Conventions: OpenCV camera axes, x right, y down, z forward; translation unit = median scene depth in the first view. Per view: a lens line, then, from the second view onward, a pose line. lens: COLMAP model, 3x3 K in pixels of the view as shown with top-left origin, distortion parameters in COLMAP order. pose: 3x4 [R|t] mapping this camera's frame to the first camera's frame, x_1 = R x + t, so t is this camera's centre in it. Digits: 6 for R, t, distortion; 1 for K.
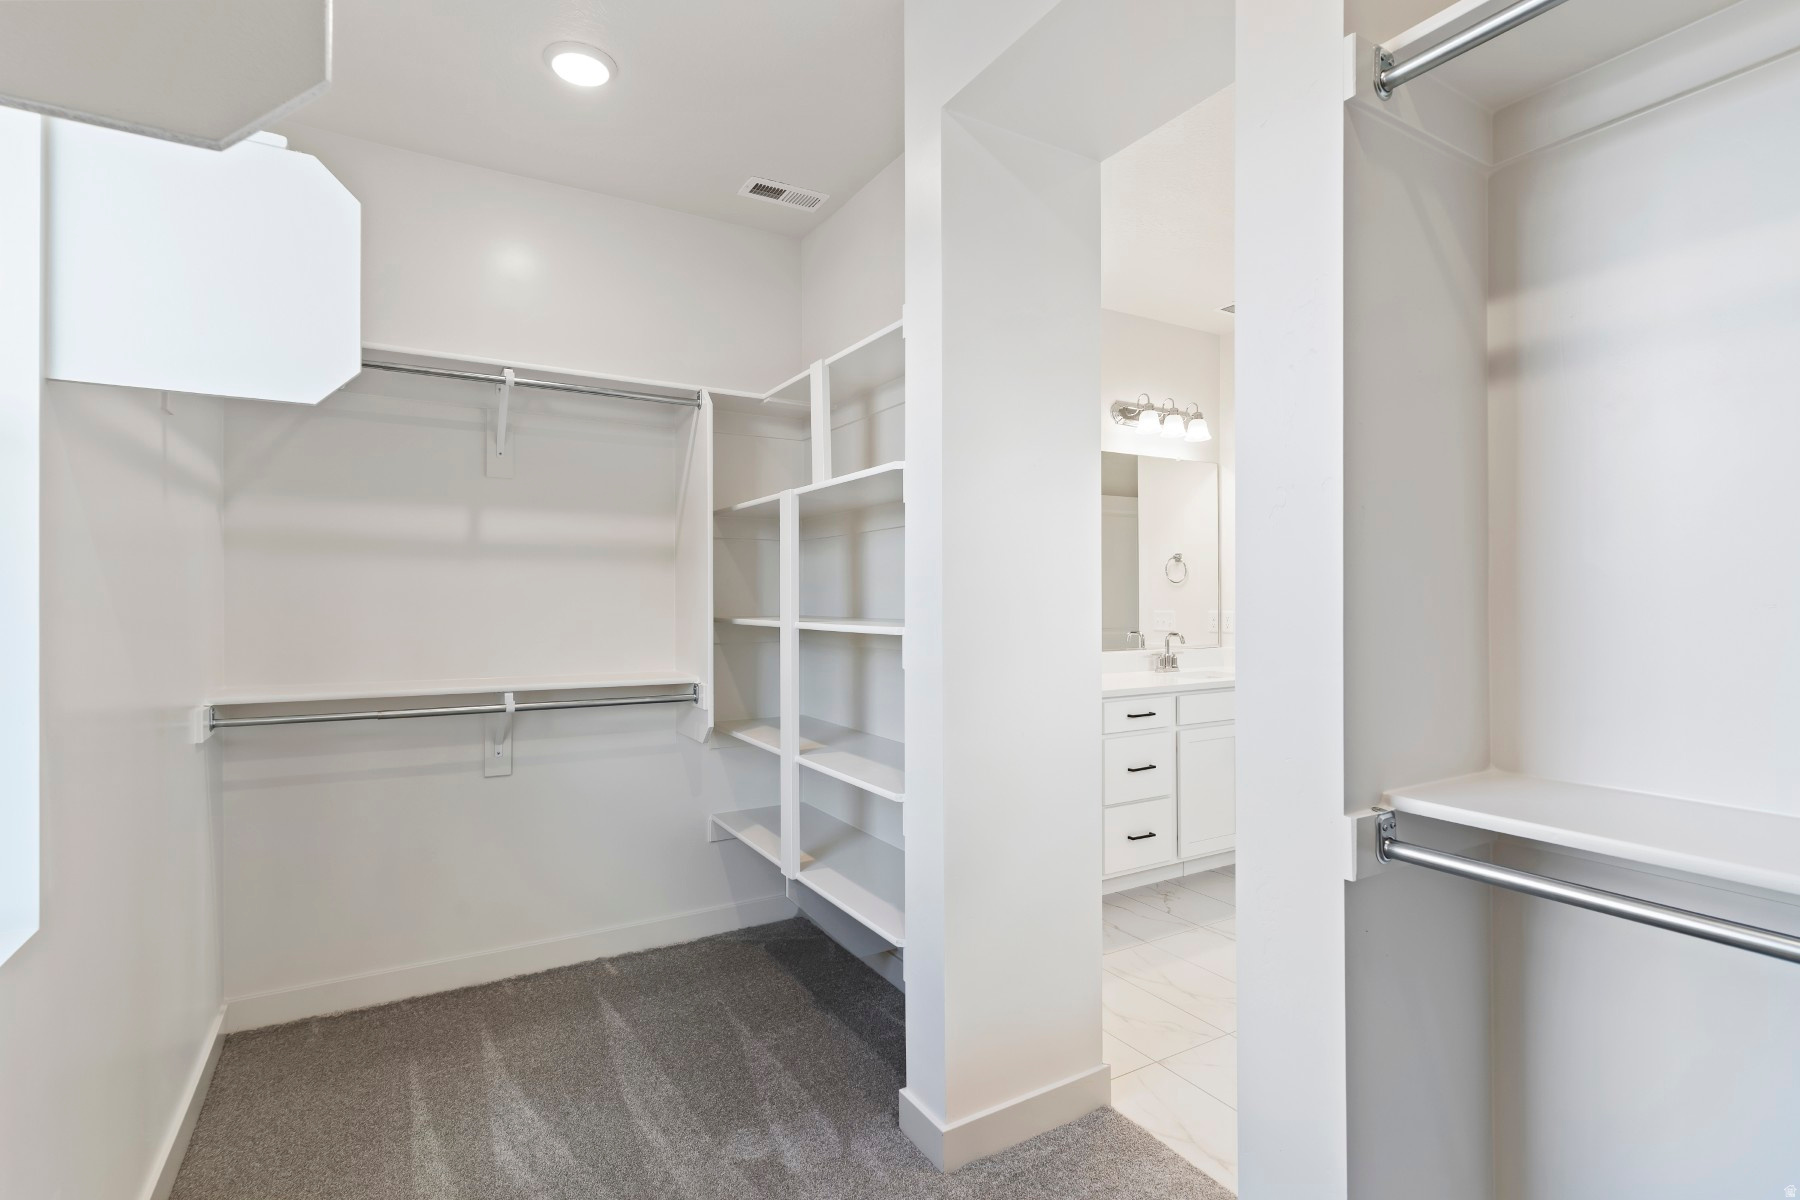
lens RADIAL K [[861.0, 0, 902.0], [0, 861.0, 589.8], [0, 0, 1]] dist [-0.000001, 0.000113]
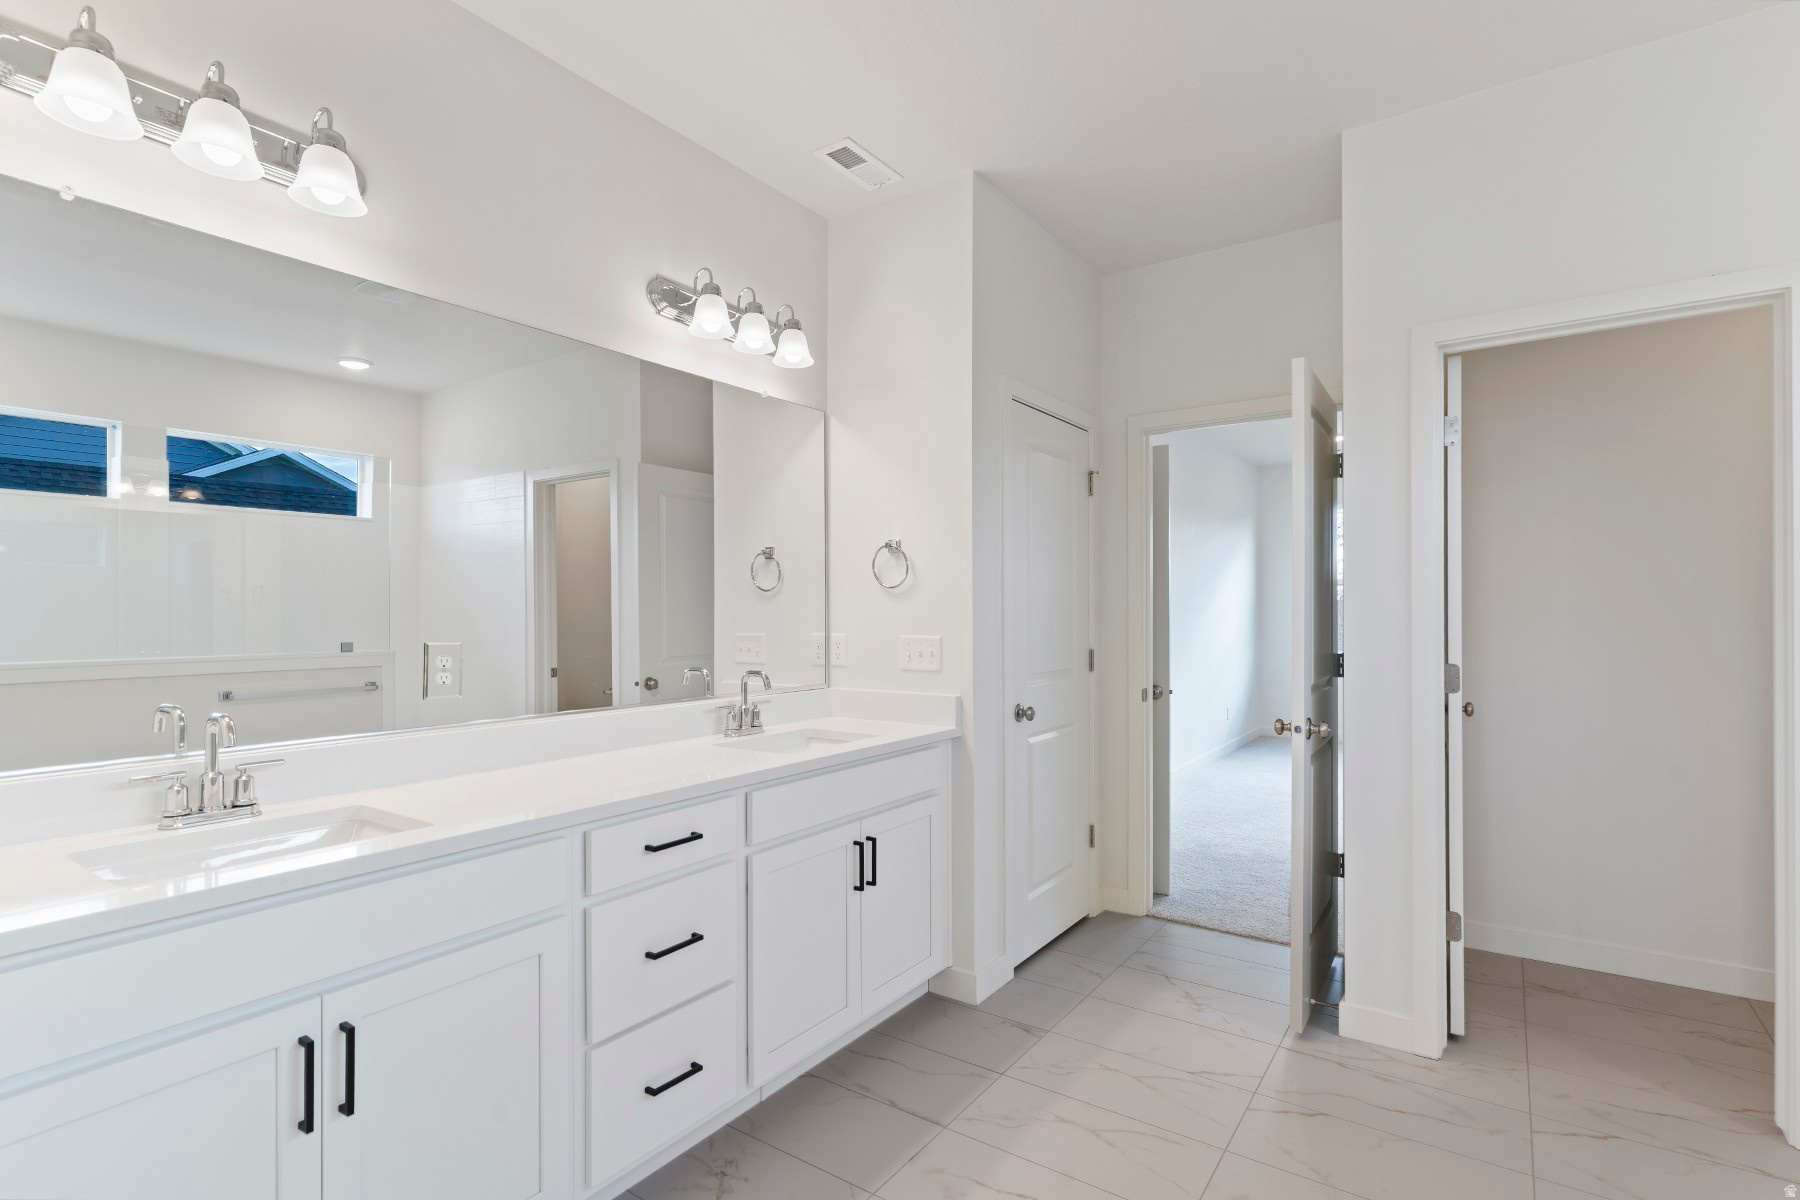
lens RADIAL K [[861.0, 0, 902.0], [0, 861.0, 589.8], [0, 0, 1]] dist [-0.000001, 0.000113]
pose [[0.911007, 0.006621, 0.412338, 0.158480], [0.001132, 0.999827, -0.018556, 0.003780], [-0.412390, 0.017371, 0.910842, 0.398018]]
